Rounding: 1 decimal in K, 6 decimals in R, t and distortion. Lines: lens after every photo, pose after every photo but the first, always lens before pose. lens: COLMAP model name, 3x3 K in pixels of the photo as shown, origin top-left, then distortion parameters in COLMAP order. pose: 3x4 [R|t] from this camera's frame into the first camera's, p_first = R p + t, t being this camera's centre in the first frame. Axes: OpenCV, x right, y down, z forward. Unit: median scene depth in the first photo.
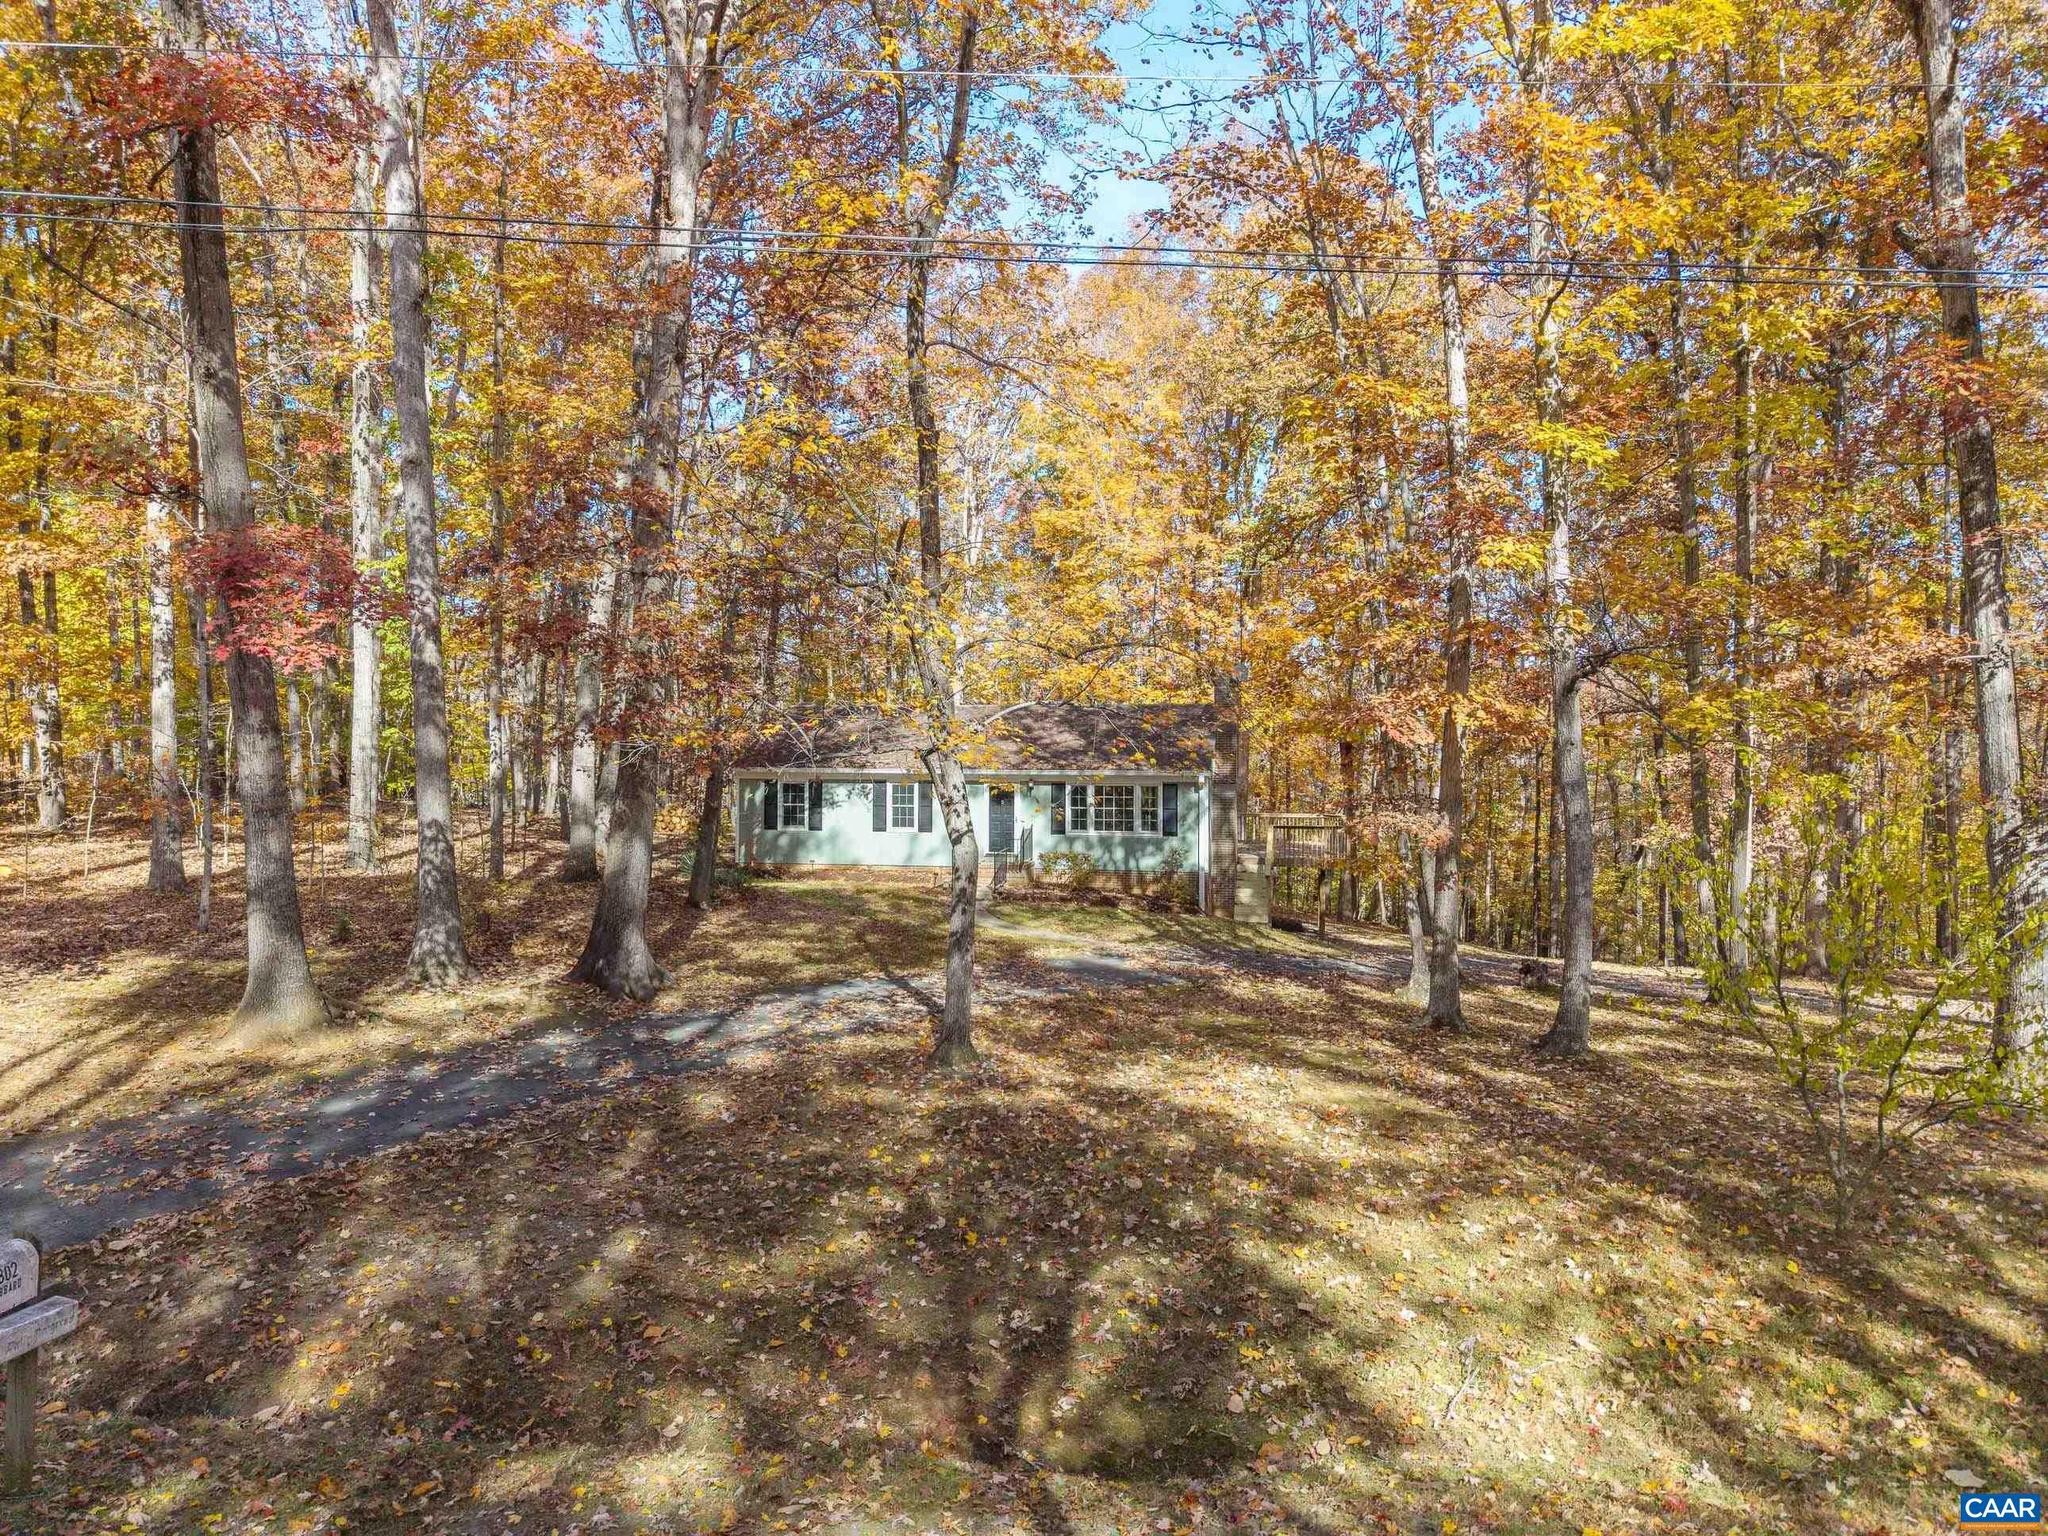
lens RADIAL K [[1430.3, 0, 1023.6], [0, 1430.3, 760.2], [0, 0, 1]] dist [0.014576, -0.004677]
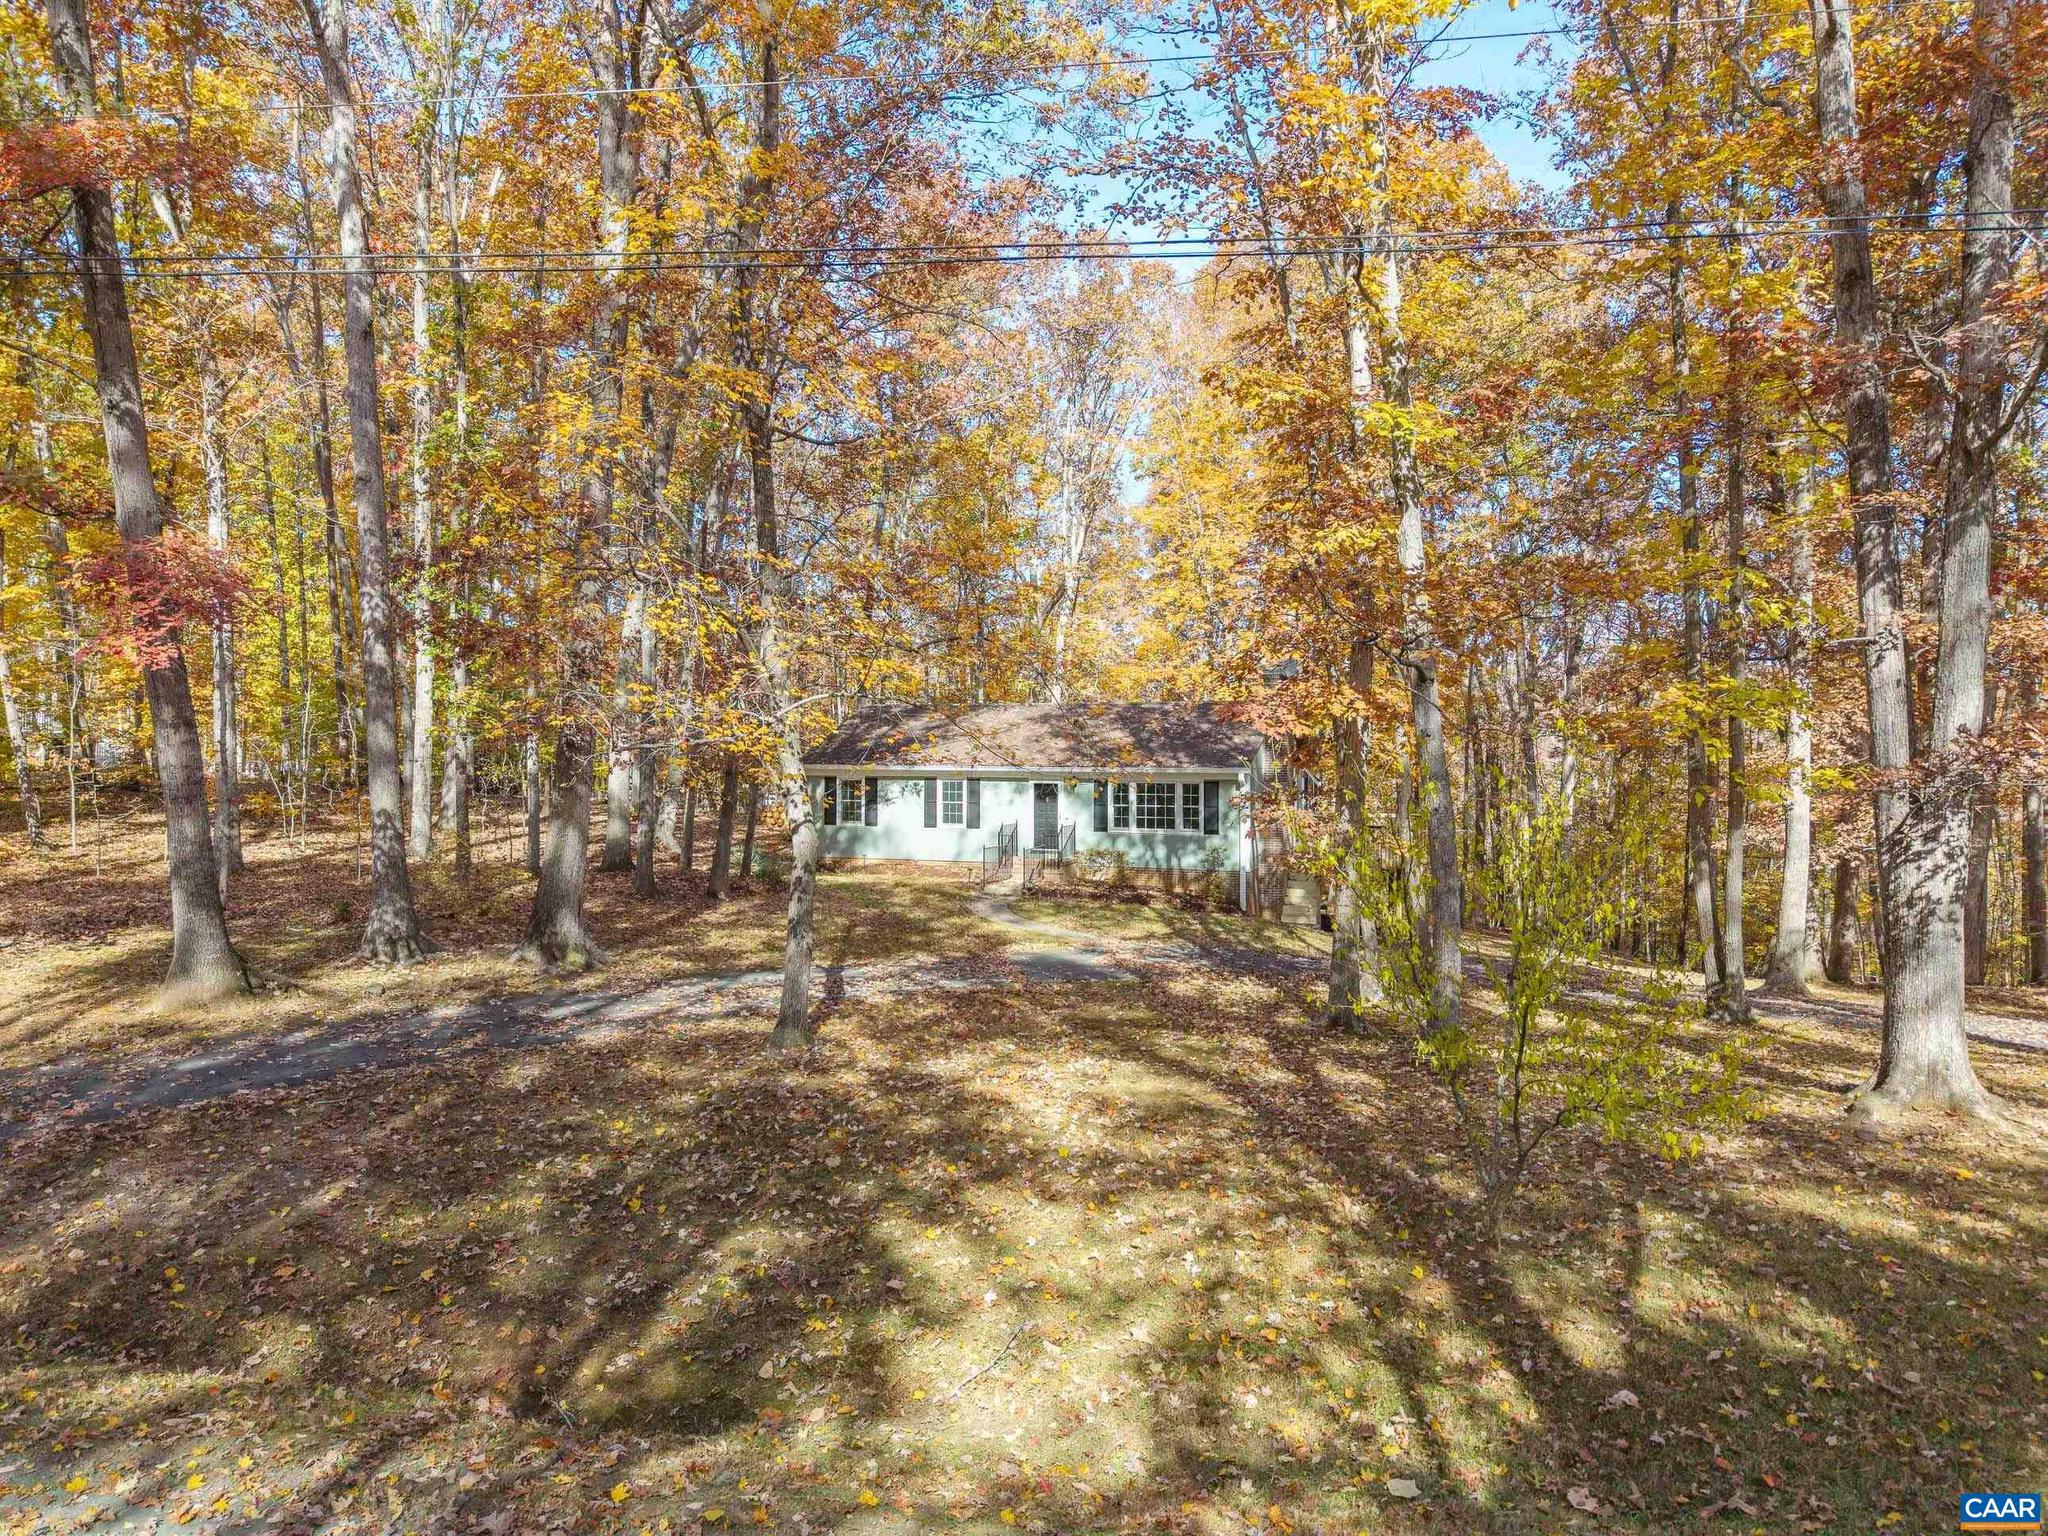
lens RADIAL K [[1425.6, 0, 1024.0], [0, 1425.6, 768.0], [0, 0, 1]] dist [0.012327, -0.005713]
pose [[0.987980, 0.001222, -0.154576, 0.229050], [-0.000625, 0.999992, 0.003916, 0.005997], [0.154579, -0.003772, 0.987973, 0.008060]]
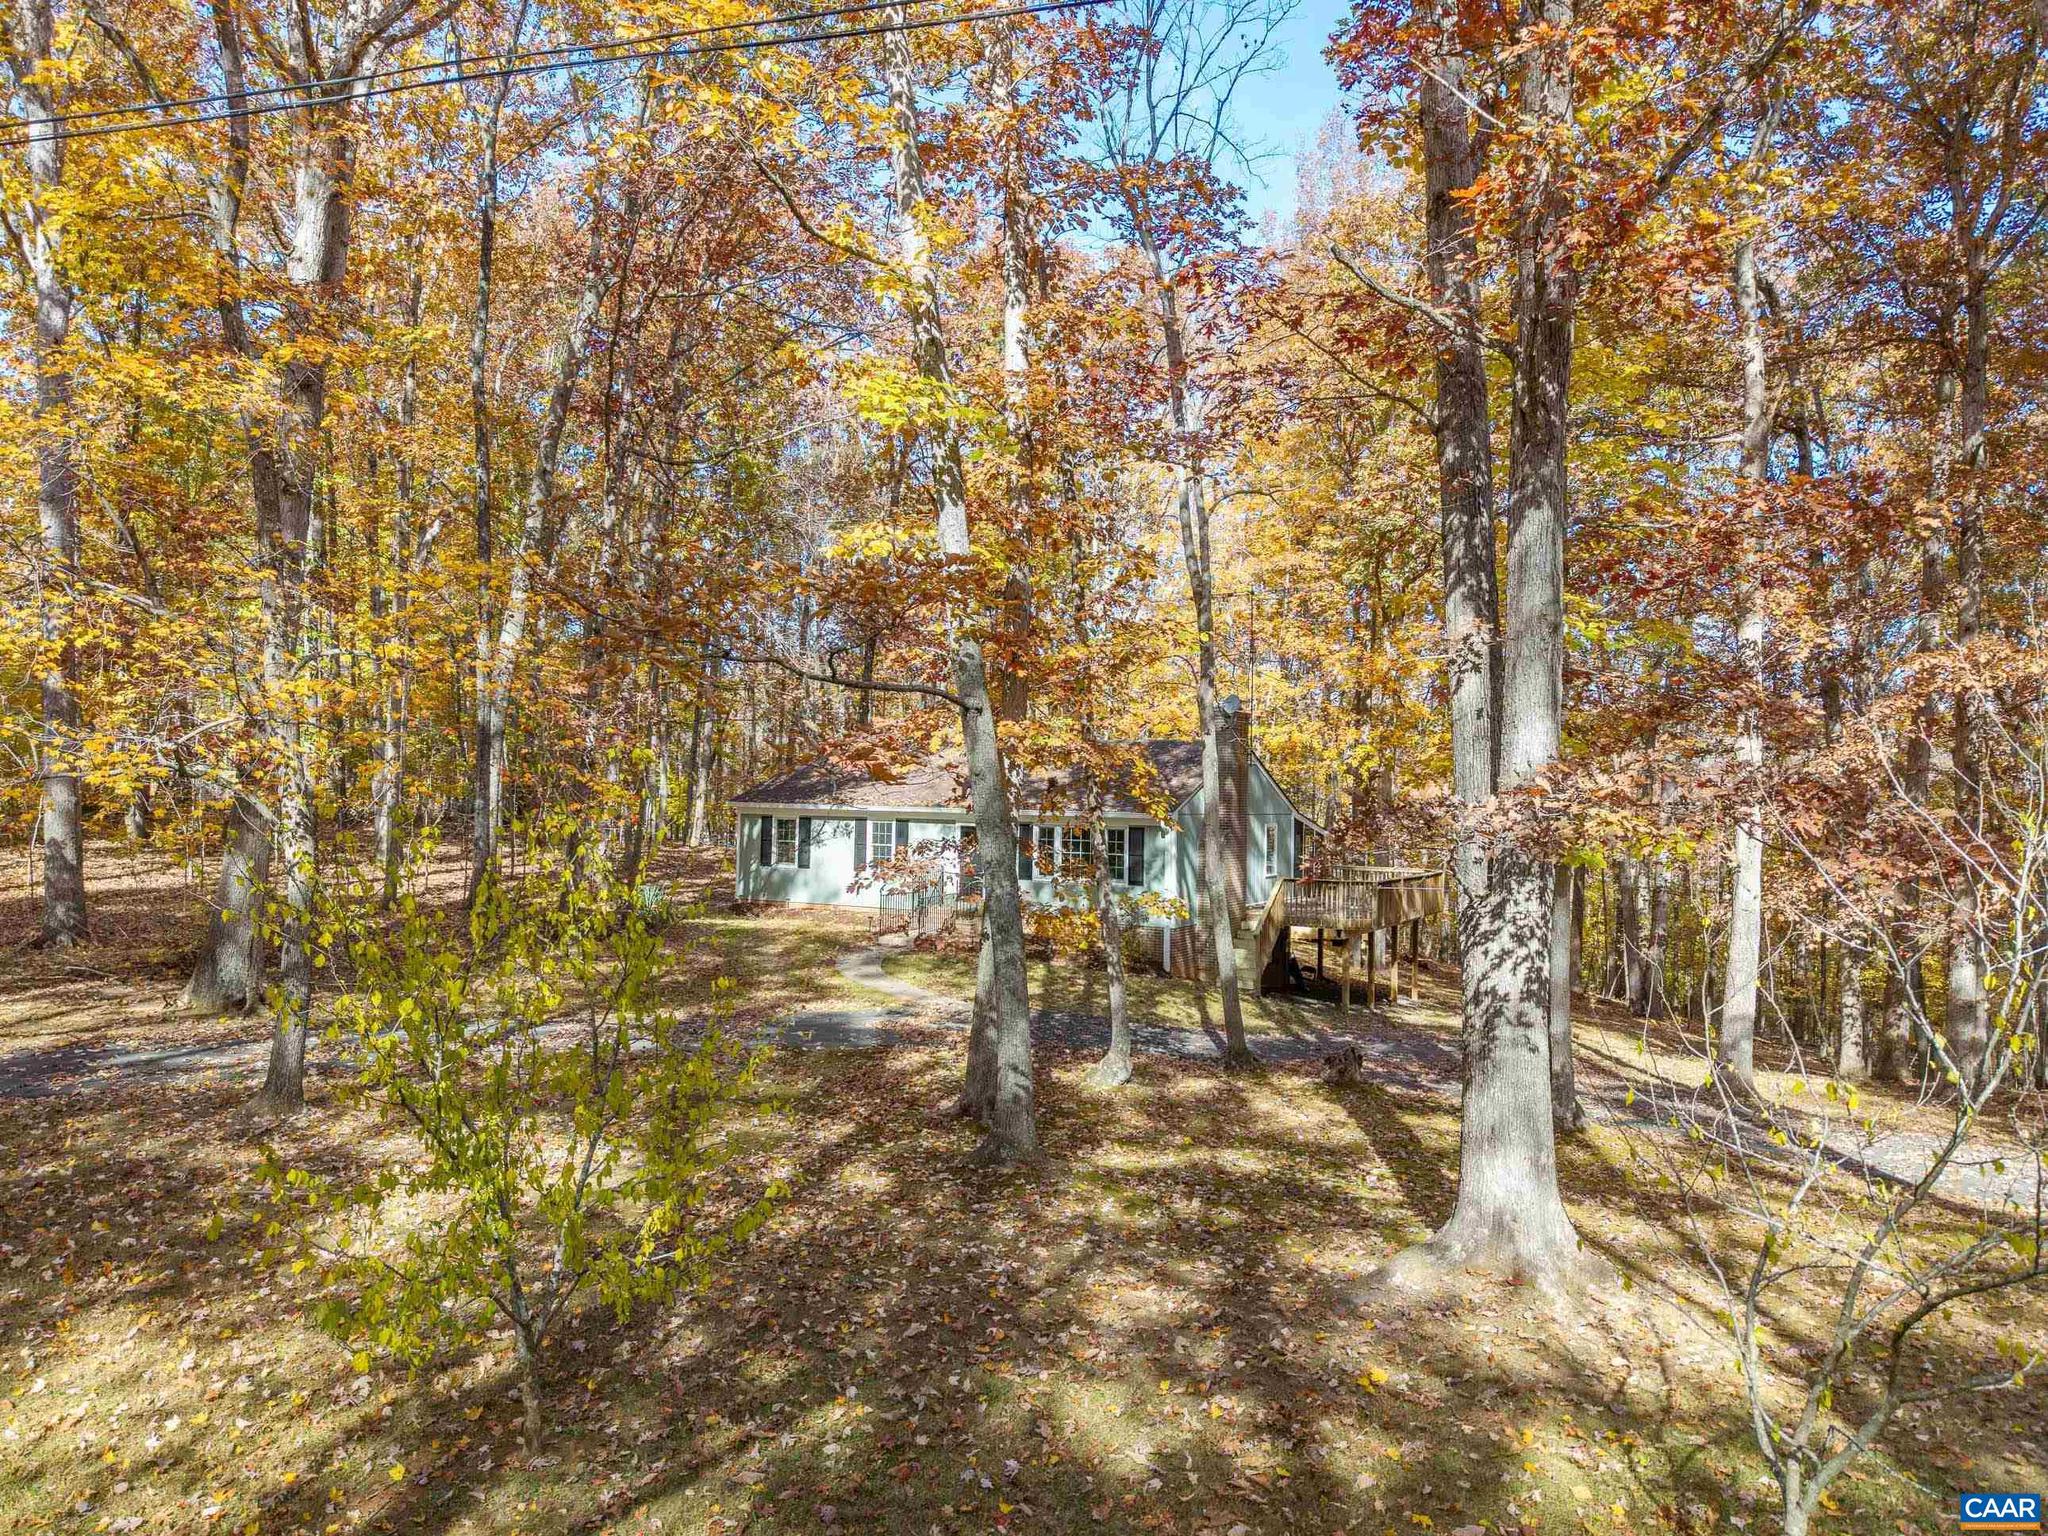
lens RADIAL K [[1430.3, 0, 1023.6], [0, 1430.3, 760.2], [0, 0, 1]] dist [0.014576, -0.004677]
pose [[0.948398, 0.006644, -0.317014, 0.580851], [-0.016985, 0.999410, -0.029868, 0.003790], [0.316628, 0.033712, 0.947951, 0.211176]]
